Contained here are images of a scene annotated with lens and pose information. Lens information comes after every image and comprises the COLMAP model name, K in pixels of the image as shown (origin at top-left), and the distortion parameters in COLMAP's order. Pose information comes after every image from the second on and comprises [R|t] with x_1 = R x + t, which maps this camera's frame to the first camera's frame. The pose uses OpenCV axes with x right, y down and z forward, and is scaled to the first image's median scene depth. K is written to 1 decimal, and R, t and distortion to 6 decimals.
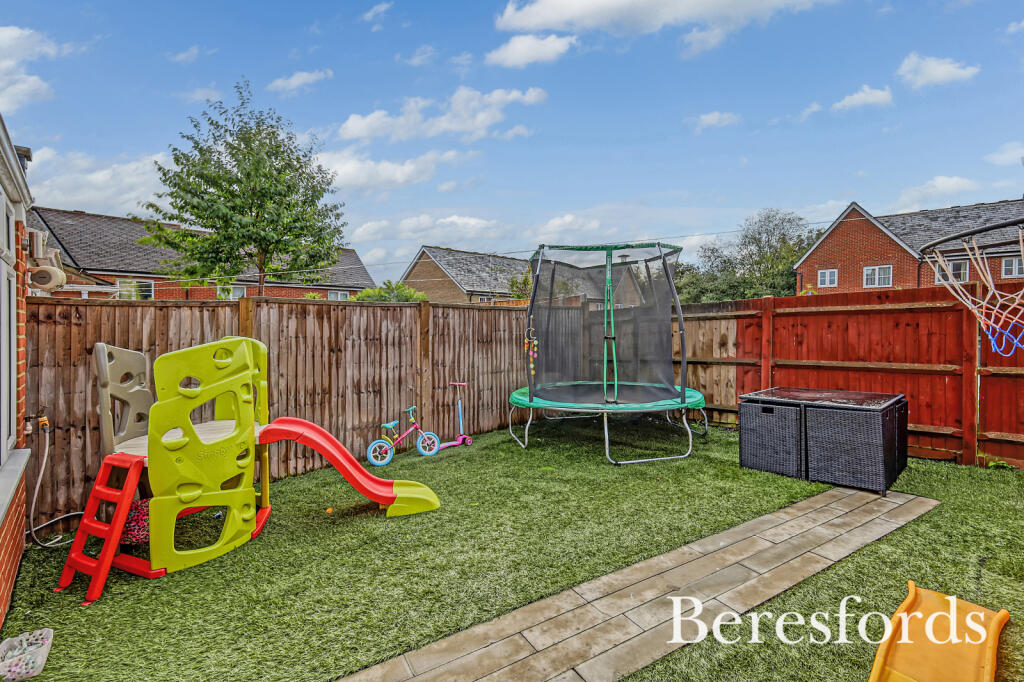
lens RADIAL K [[437.2, 0, 508.6], [0, 437.2, 337.4], [0, 0, 1]] dist [0.001680, -0.000078]
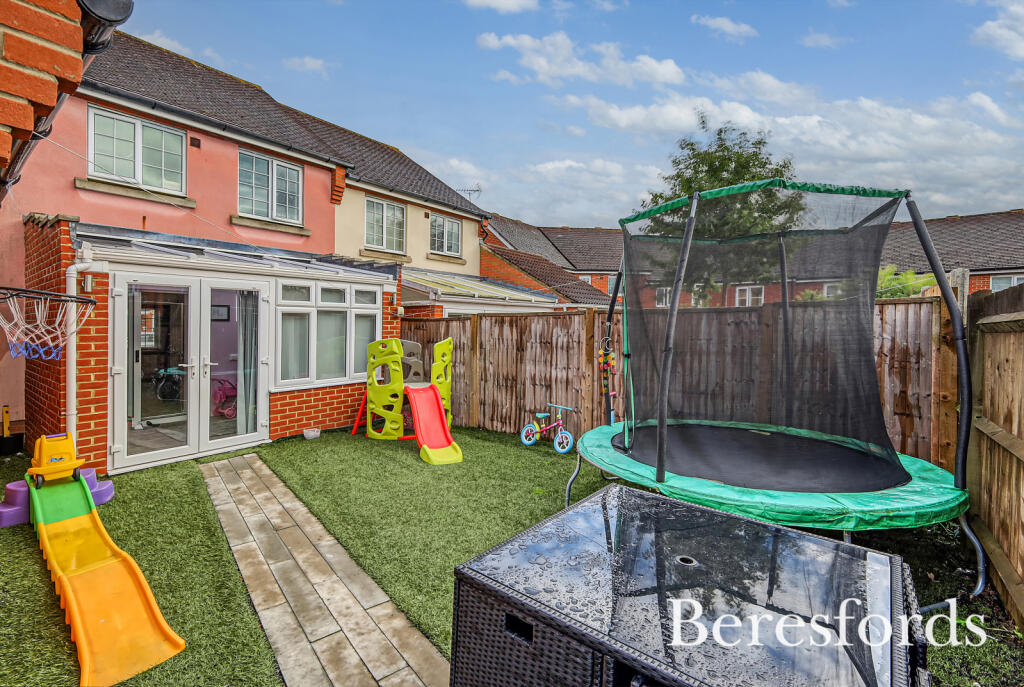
lens RADIAL K [[442.8, 0, 512.5], [0, 442.8, 326.1], [0, 0, 1]] dist [-0.000405, -0.000155]
pose [[0.181724, 0.005621, -0.983333, 0.903372], [-0.024852, 0.999691, 0.001121, -0.042304], [0.983035, 0.024234, 0.181808, 0.699638]]
